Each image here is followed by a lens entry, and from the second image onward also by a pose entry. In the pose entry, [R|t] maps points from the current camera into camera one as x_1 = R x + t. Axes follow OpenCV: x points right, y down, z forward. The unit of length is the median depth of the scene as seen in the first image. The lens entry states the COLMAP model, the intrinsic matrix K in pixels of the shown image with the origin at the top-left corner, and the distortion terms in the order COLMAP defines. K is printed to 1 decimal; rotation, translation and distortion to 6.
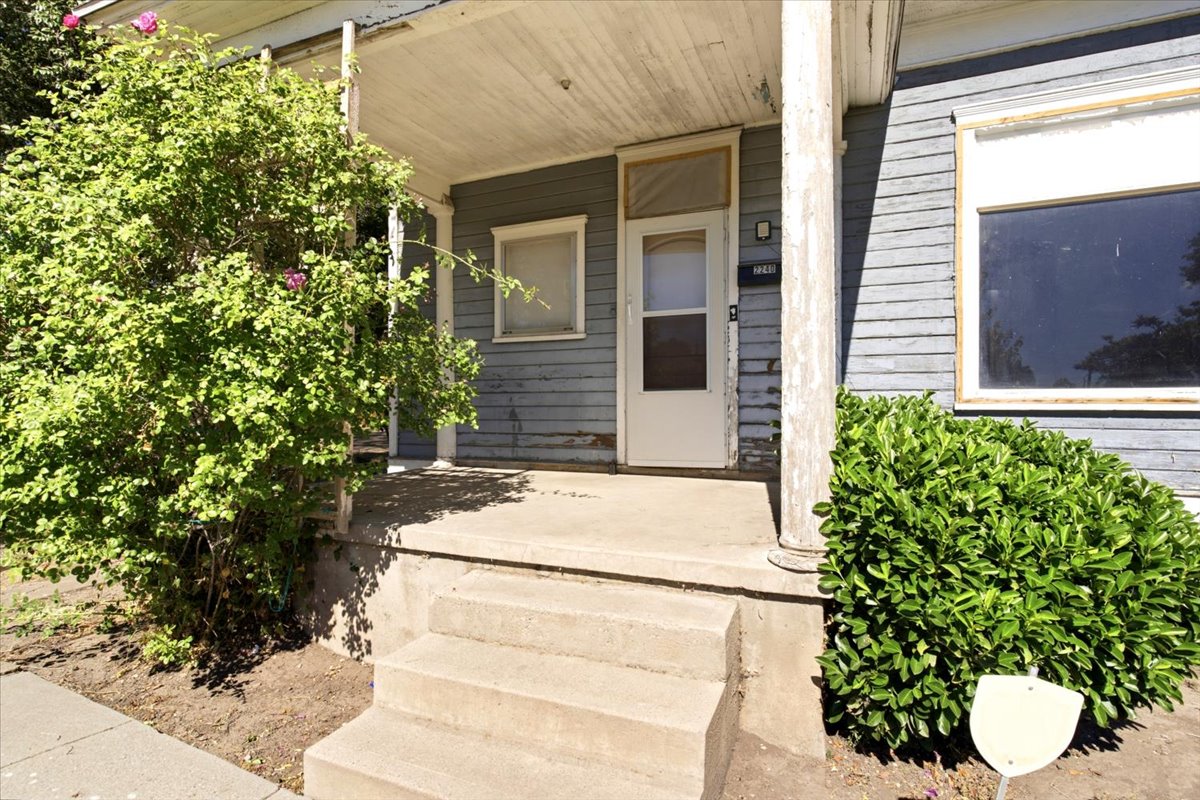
lens RADIAL K [[588.4, 0, 600.1], [0, 588.4, 411.3], [0, 0, 1]] dist [-0.002061, -0.000200]
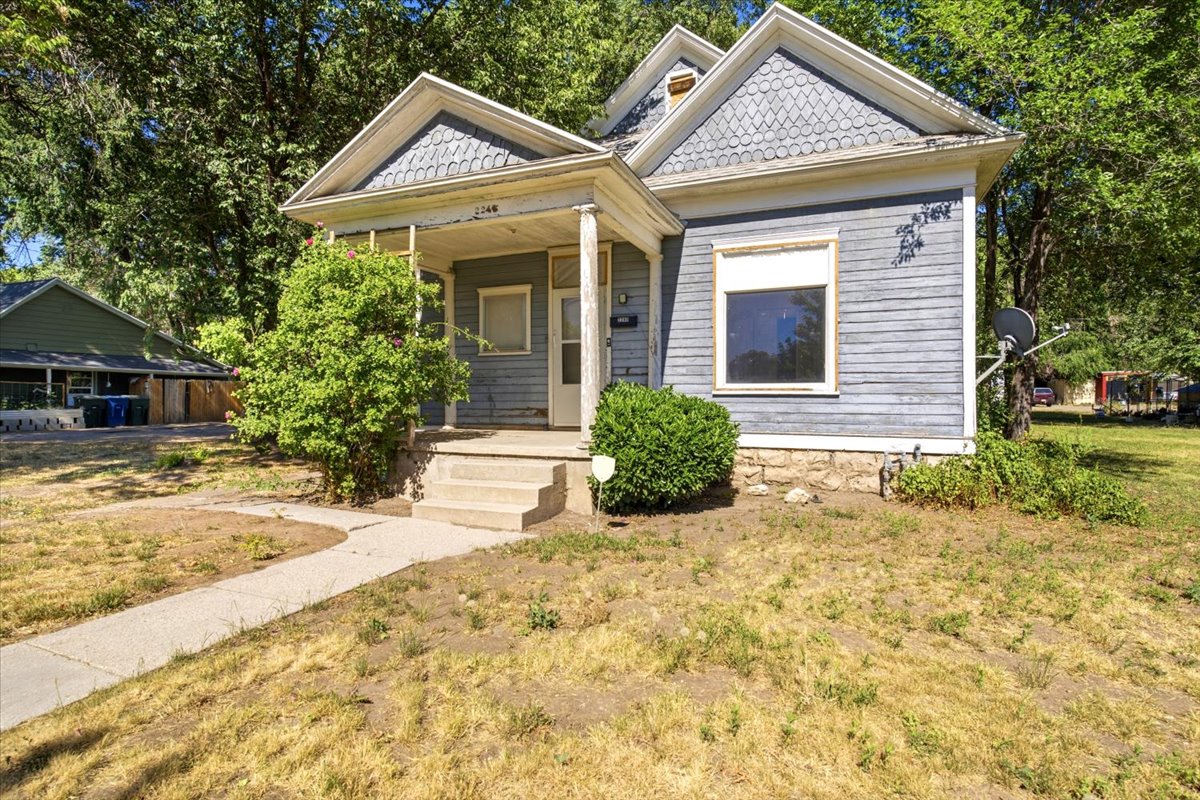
lens RADIAL K [[584.2, 0, 602.5], [0, 584.2, 398.1], [0, 0, 1]] dist [0.001398, -0.000112]
pose [[0.999826, -0.001452, 0.018576, 0.220707], [0.001565, 0.999981, -0.006031, 0.024943], [-0.018566, 0.006059, 0.999809, -1.058524]]
